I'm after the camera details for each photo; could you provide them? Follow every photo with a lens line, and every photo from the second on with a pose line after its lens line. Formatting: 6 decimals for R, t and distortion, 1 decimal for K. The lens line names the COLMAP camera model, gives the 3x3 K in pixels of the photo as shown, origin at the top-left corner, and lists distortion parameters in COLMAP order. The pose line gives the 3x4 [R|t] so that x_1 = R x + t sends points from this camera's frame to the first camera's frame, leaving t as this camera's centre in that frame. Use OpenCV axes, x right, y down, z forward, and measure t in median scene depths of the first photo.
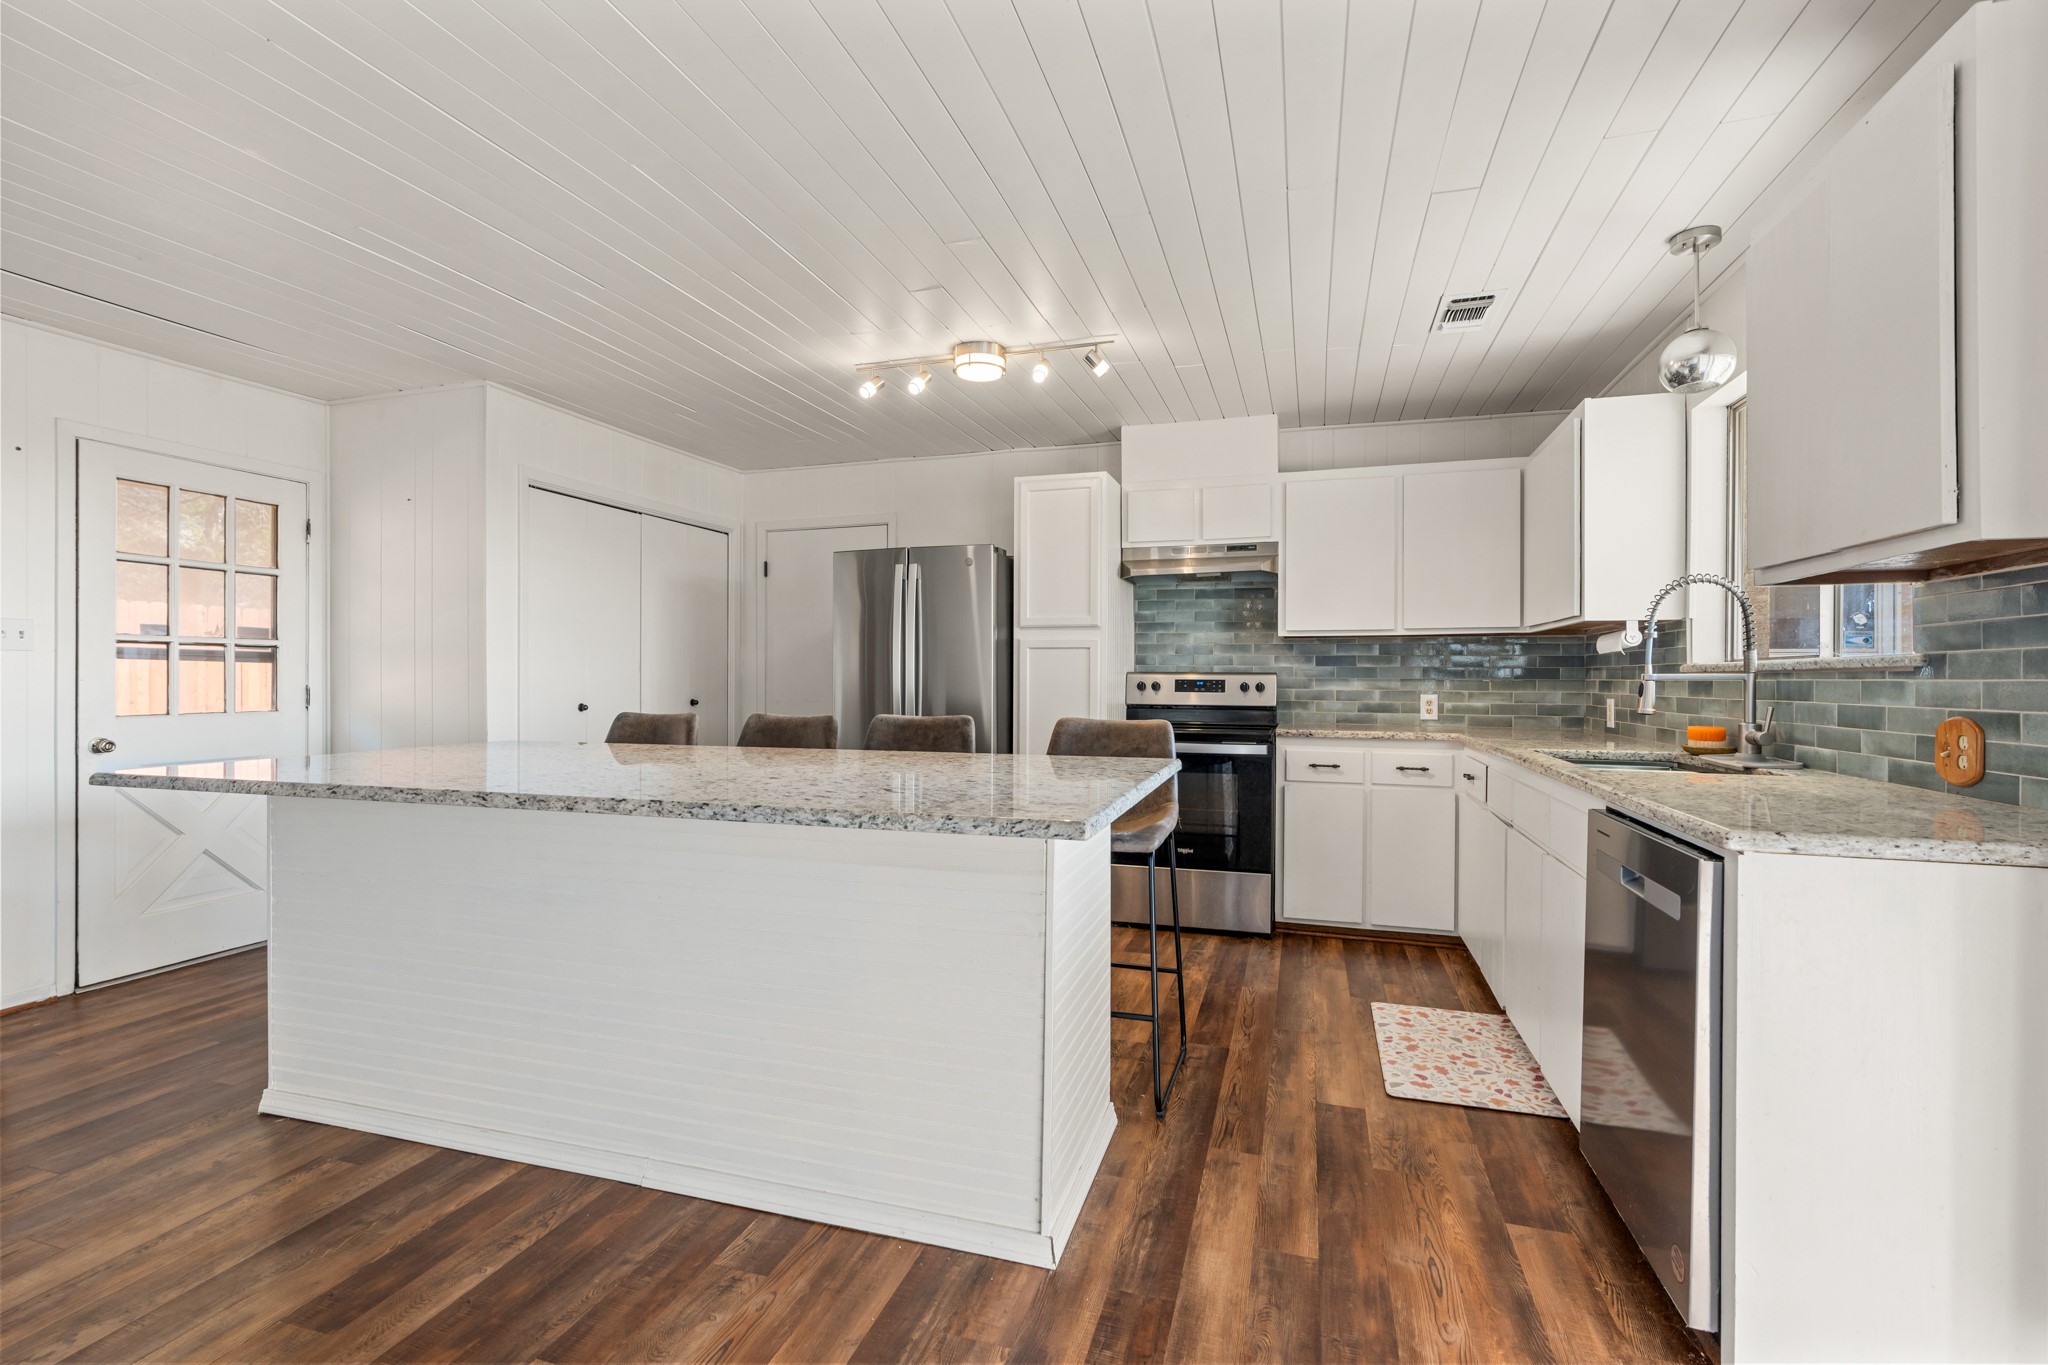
lens RADIAL K [[927.6, 0, 1024.6], [0, 927.6, 679.0], [0, 0, 1]] dist [-0.000587, 0.000066]
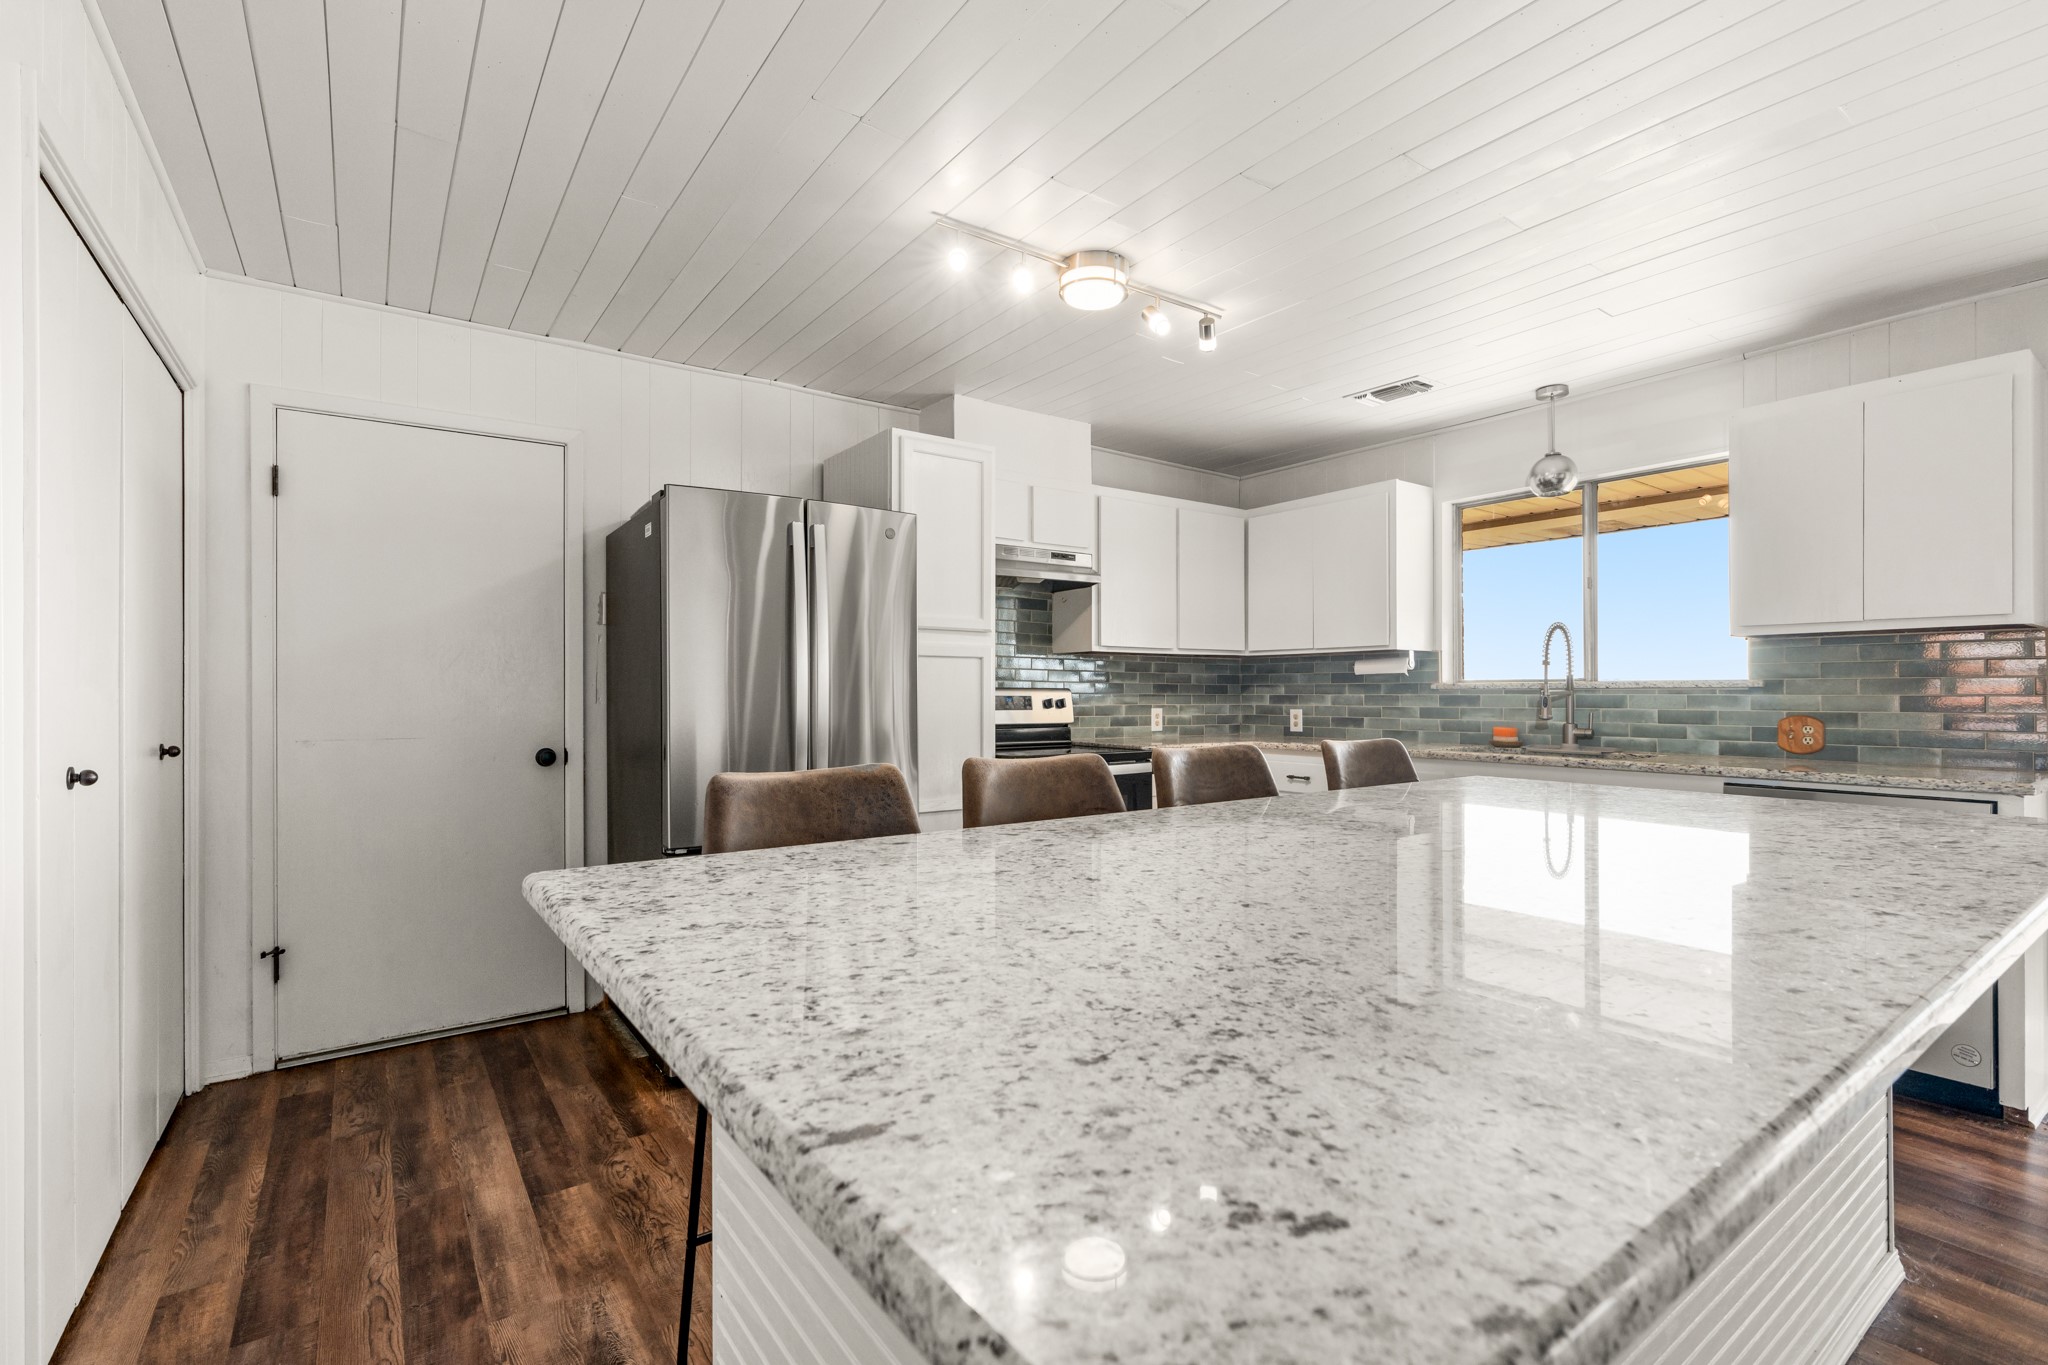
lens RADIAL K [[927.6, 0, 1026.8], [0, 927.6, 687.0], [0, 0, 1]] dist [-0.000587, 0.000066]
pose [[0.603909, 0.001961, 0.797051, -0.538911], [0.002927, 0.999985, -0.004678, -0.003873], [-0.797048, 0.005158, 0.603894, 0.459280]]
